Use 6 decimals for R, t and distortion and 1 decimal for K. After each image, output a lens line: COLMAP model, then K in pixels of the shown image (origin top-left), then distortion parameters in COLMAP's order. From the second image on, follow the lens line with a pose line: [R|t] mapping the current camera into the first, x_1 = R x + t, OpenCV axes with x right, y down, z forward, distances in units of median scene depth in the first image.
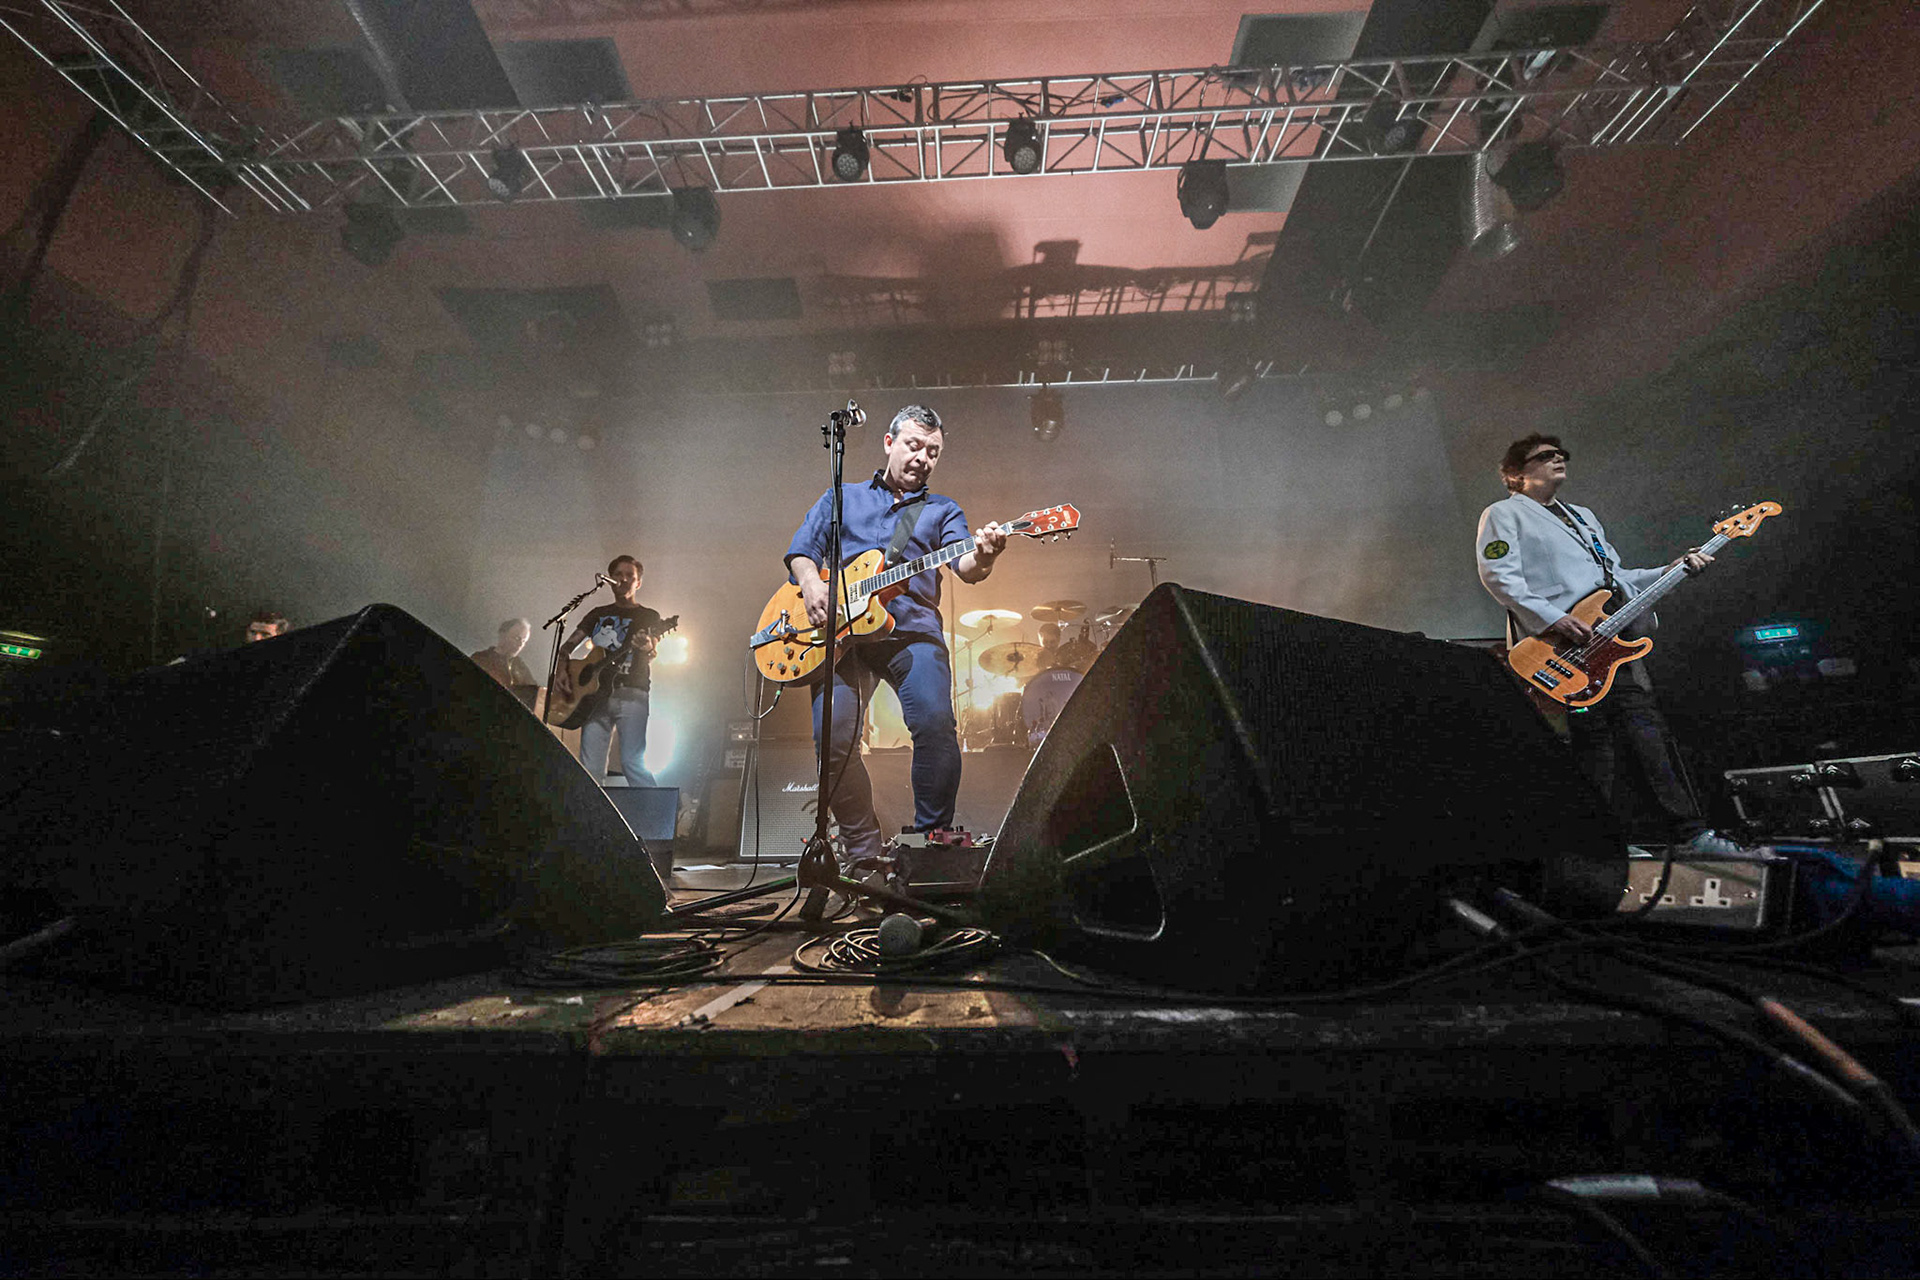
lens RADIAL K [[646.3, 0, 946.3], [0, 646.3, 630.8], [0, 0, 1]] dist [0.000923, 0.001204]
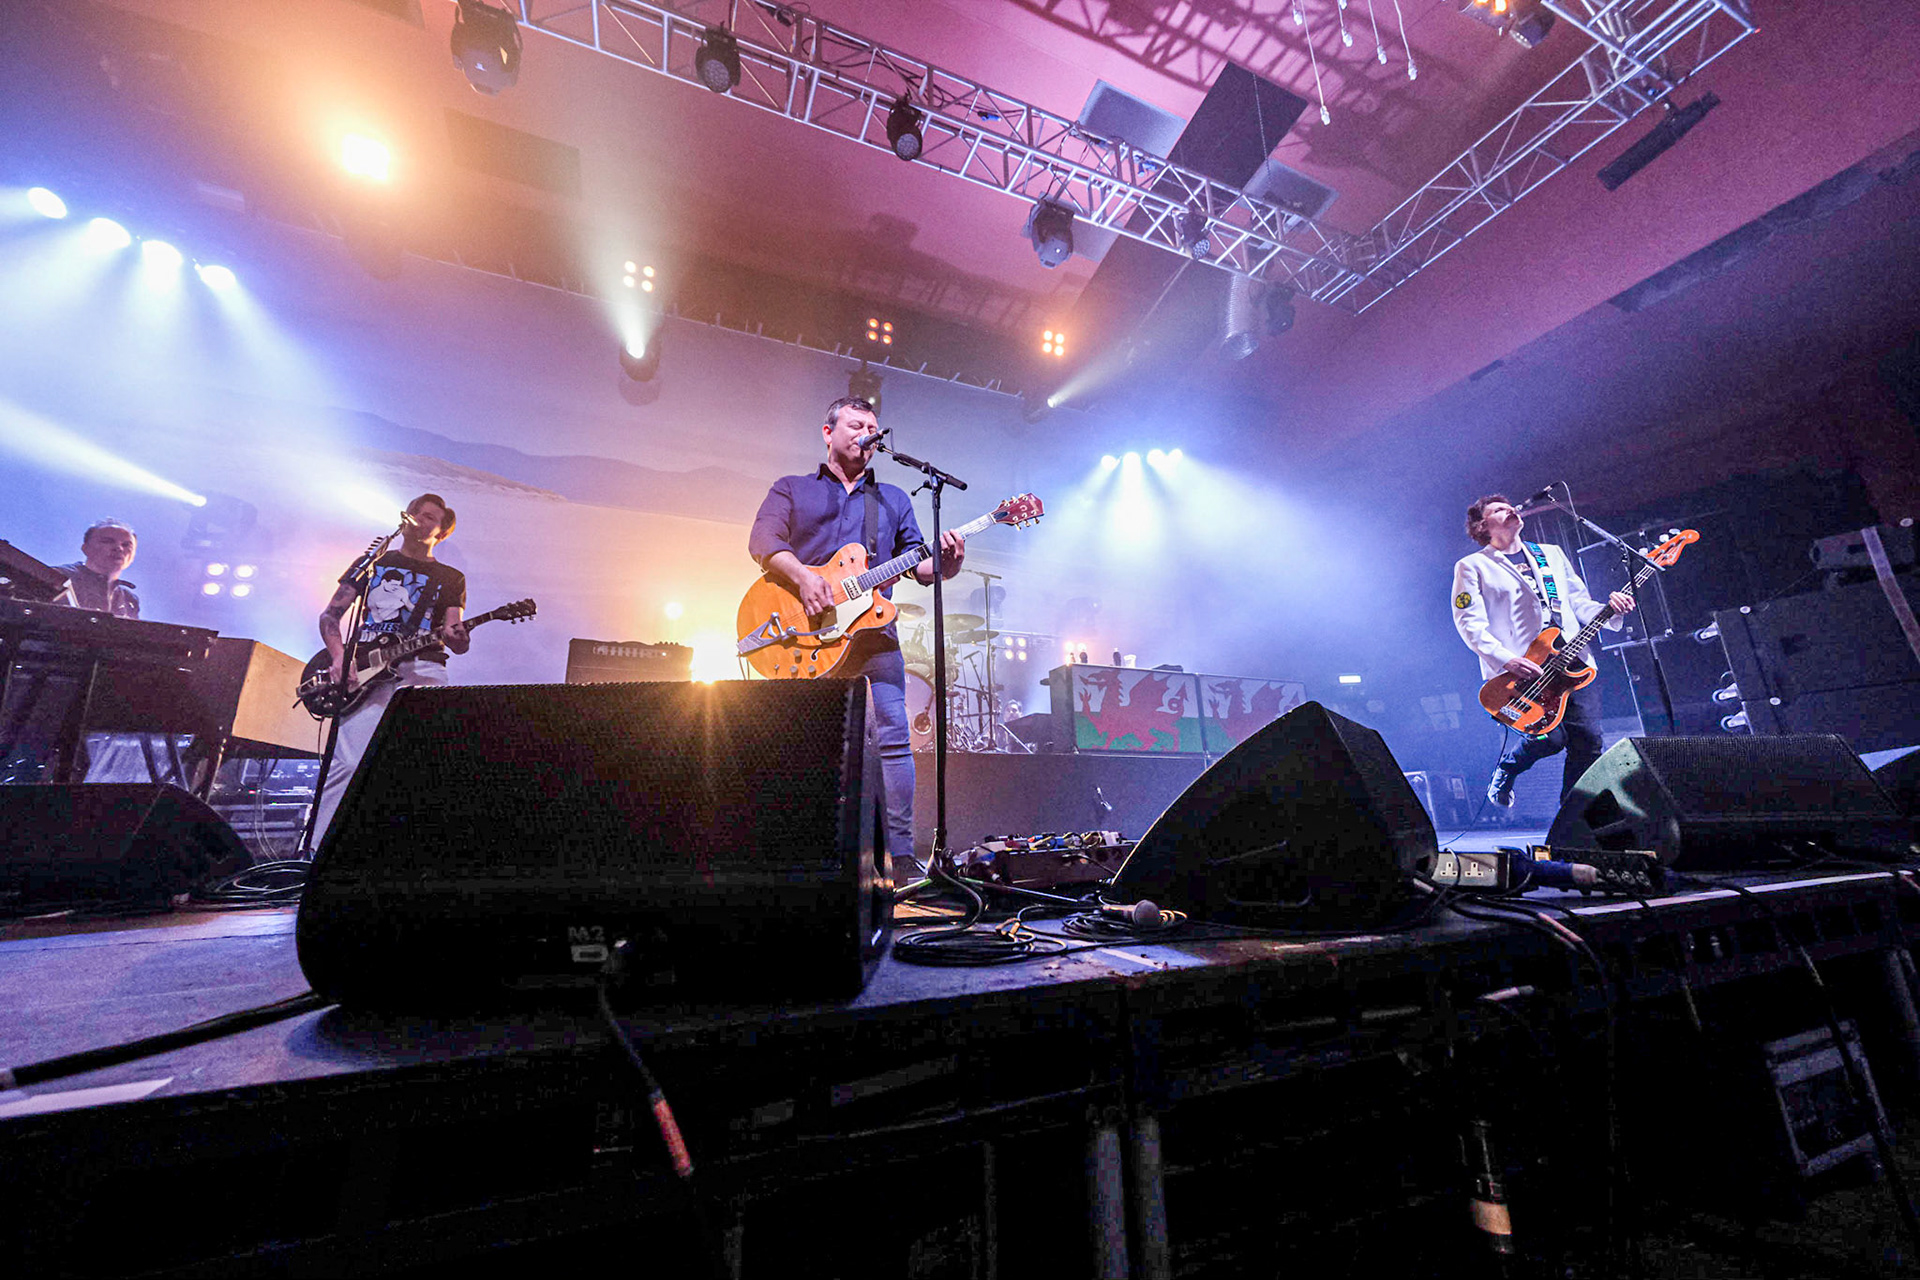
lens RADIAL K [[709.4, 0, 951.8], [0, 709.4, 635.0], [0, 0, 1]] dist [0.001497, 0.000790]
pose [[0.906951, 0.099056, 0.409424, -0.135701], [-0.115142, 0.993239, 0.014756, -0.017072], [-0.405194, -0.060525, 0.912225, -0.031958]]
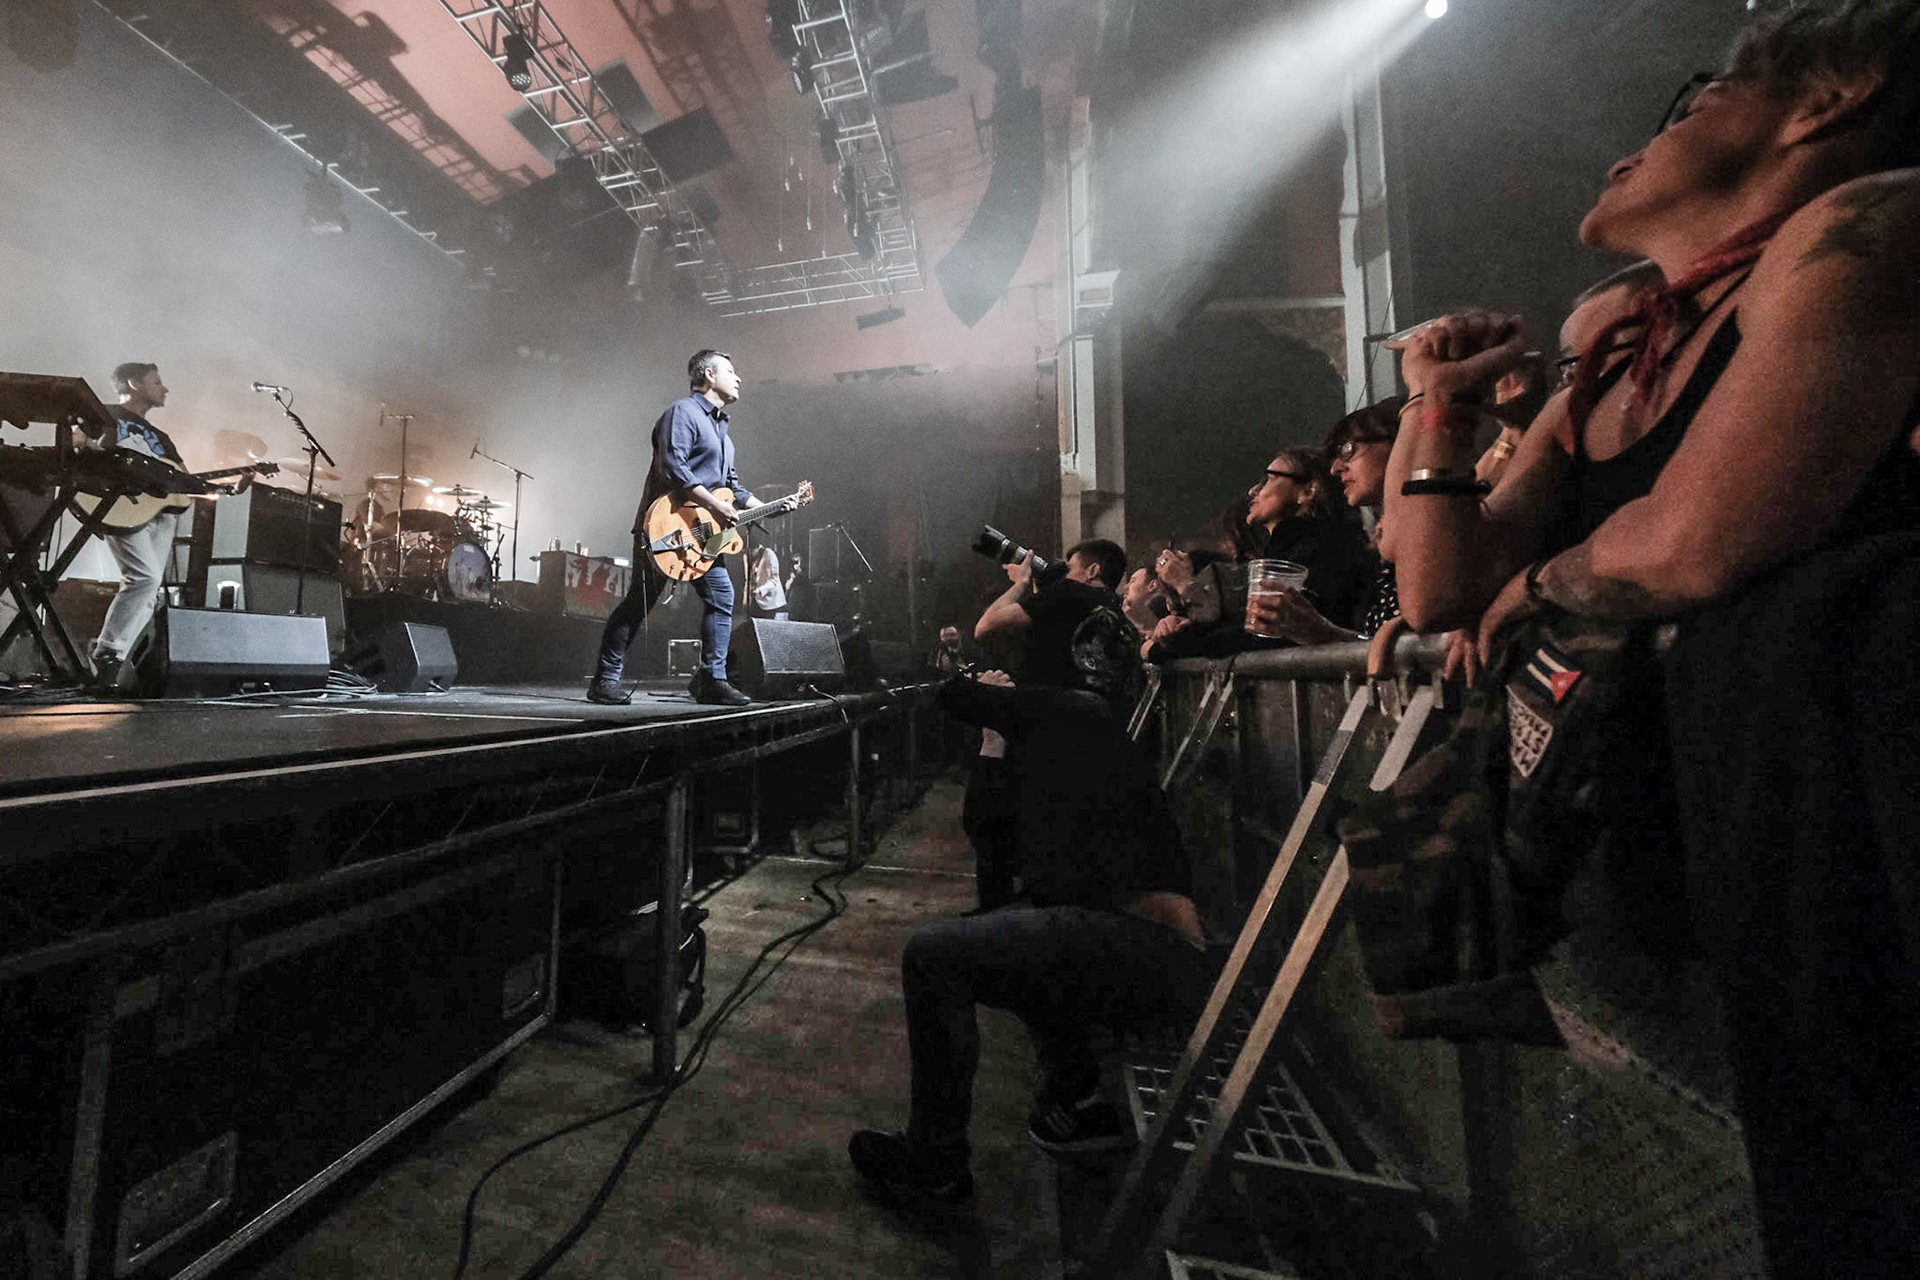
lens RADIAL K [[753.7, 0, 798.2], [0, 753.7, 594.0], [0, 0, 1]] dist [0.000167, 0.000135]
pose [[0.253485, 0.108802, 0.961201, -0.673240], [-0.302562, 0.952717, -0.028051, -0.002066], [-0.918804, -0.283713, 0.274418, -0.023993]]
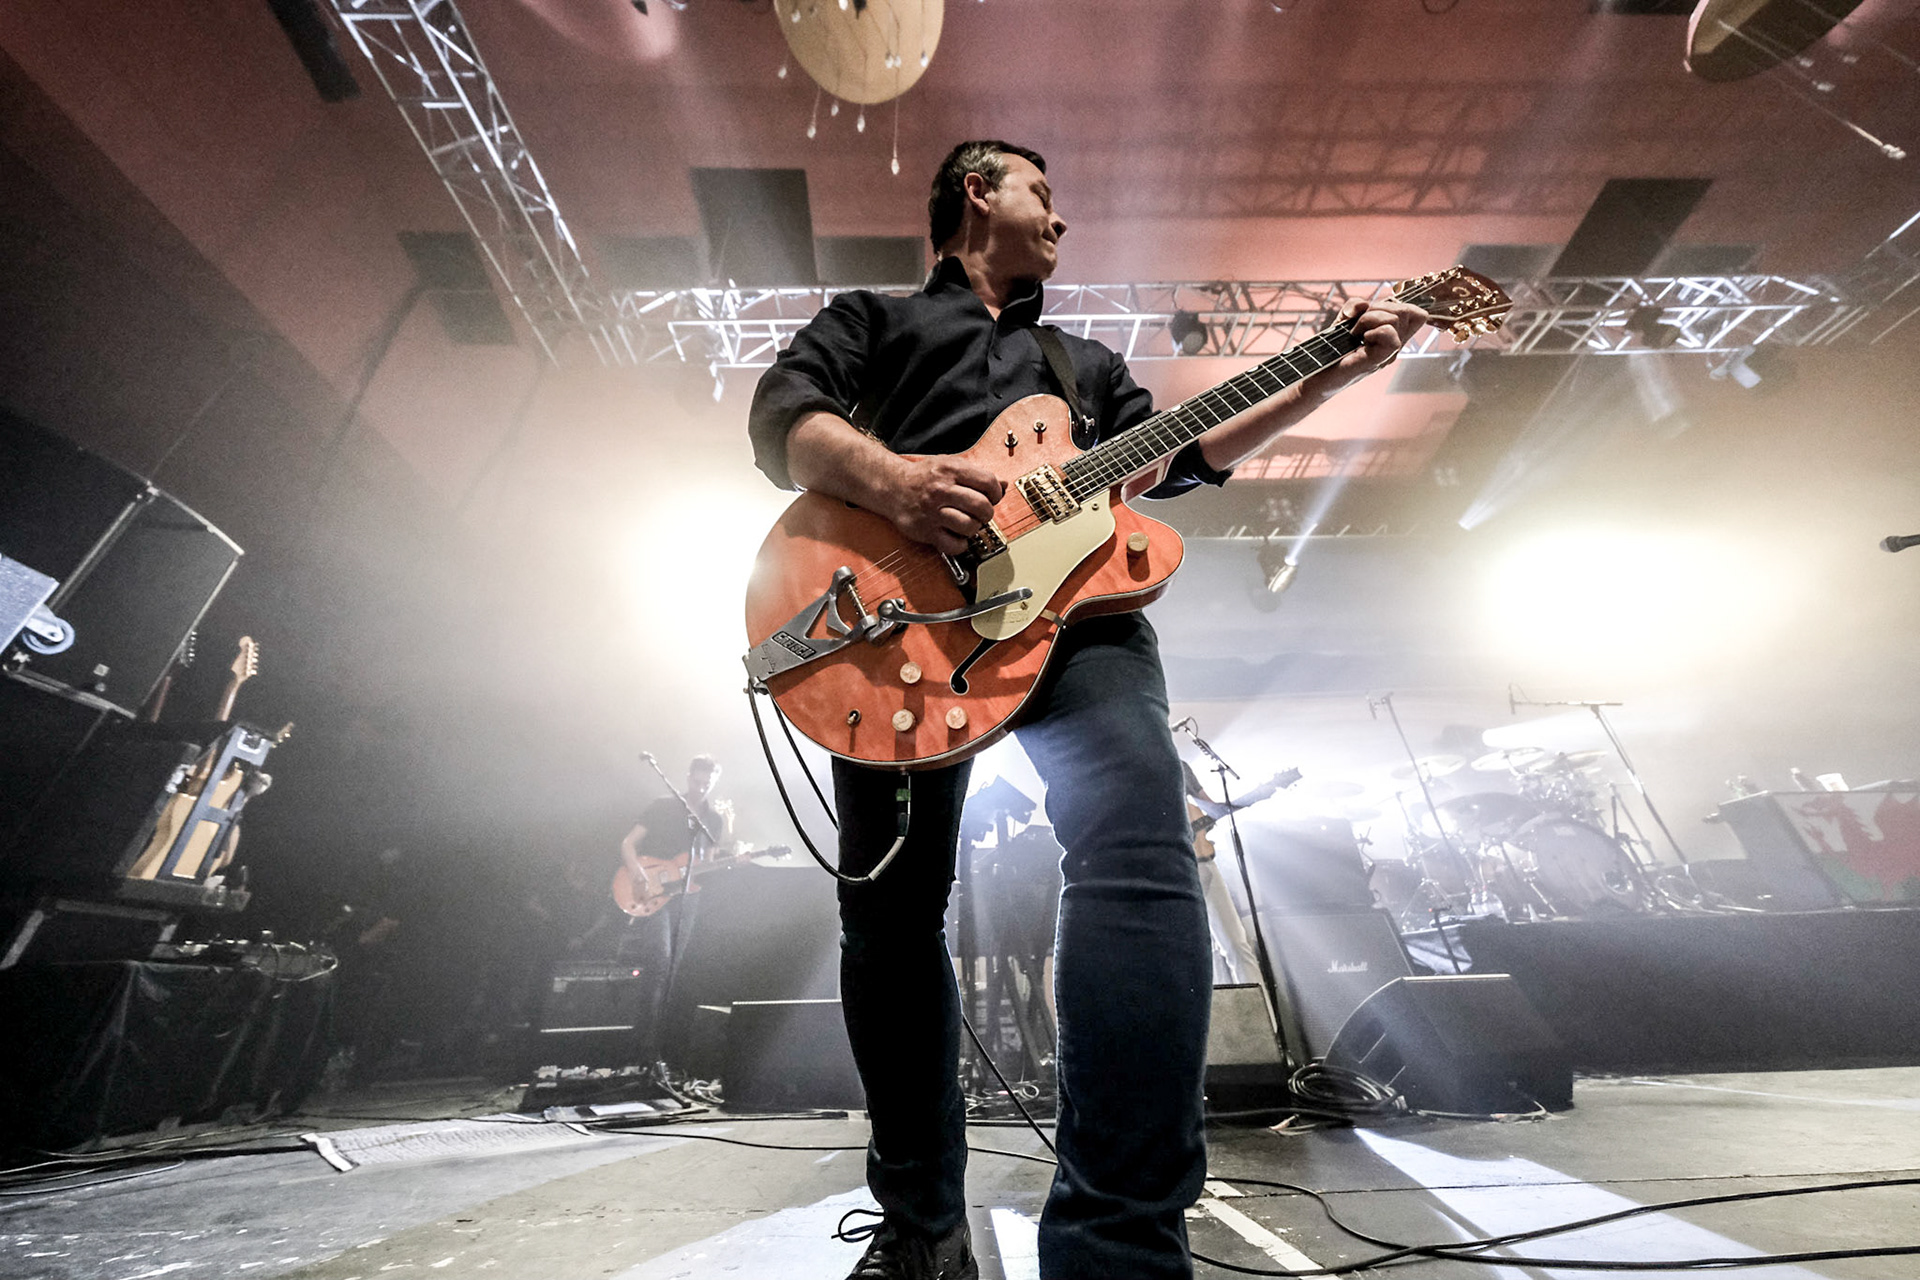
lens RADIAL K [[654.8, 0, 953.8], [0, 654.8, 631.7], [0, 0, 1]] dist [0.005454, 0.000967]
pose [[0.998263, 0.004384, 0.058748, -0.460996], [0.009129, 0.973672, -0.227769, -0.001741], [-0.058200, 0.227910, 0.971941, 0.049997]]
